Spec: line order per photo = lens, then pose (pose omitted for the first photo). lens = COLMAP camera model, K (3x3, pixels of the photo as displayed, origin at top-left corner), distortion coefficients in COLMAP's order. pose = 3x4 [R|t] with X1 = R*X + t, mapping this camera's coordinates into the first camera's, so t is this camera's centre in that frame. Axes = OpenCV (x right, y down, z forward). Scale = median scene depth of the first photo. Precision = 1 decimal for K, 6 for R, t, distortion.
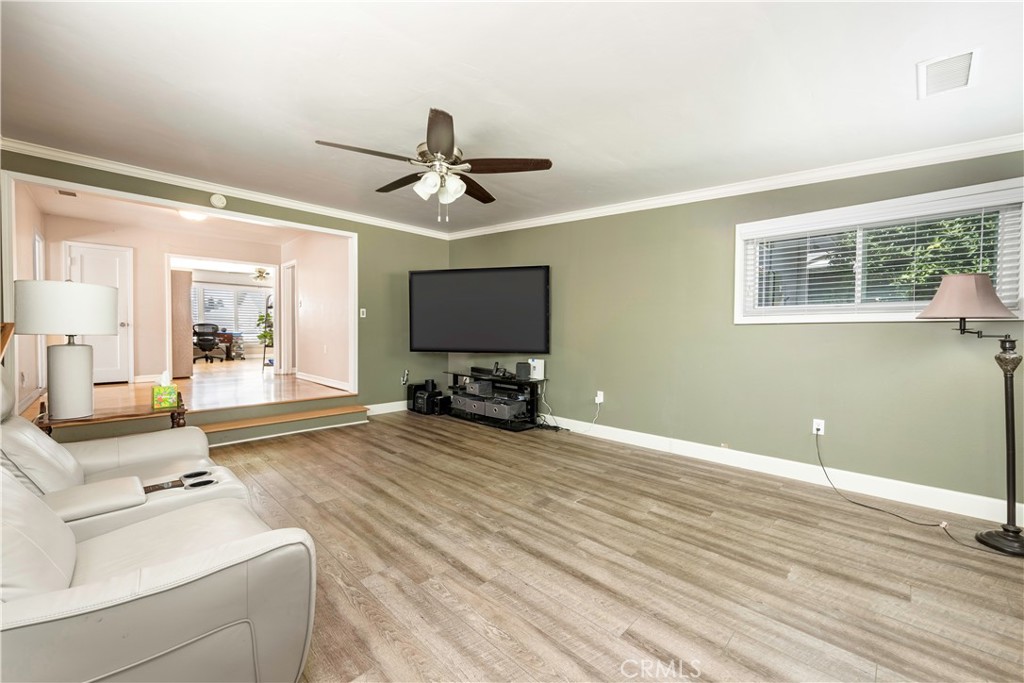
lens RADIAL K [[443.1, 0, 519.5], [0, 443.1, 340.3], [0, 0, 1]] dist [0.001594, 0.000253]
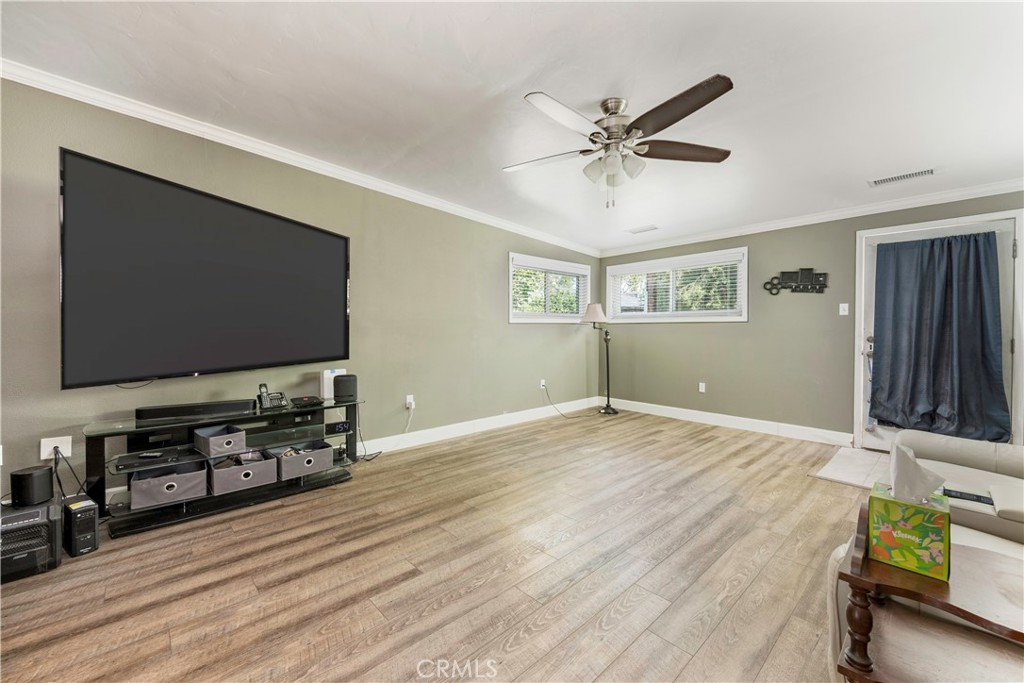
lens RADIAL K [[407.1, 0, 509.7], [0, 407.1, 332.3], [0, 0, 1]] dist [-0.000201, -0.000029]
pose [[0.017908, -0.014563, 0.999734, -0.722882], [0.019546, 0.999708, 0.014213, -0.031368], [-0.999649, 0.019286, 0.018188, 0.835171]]
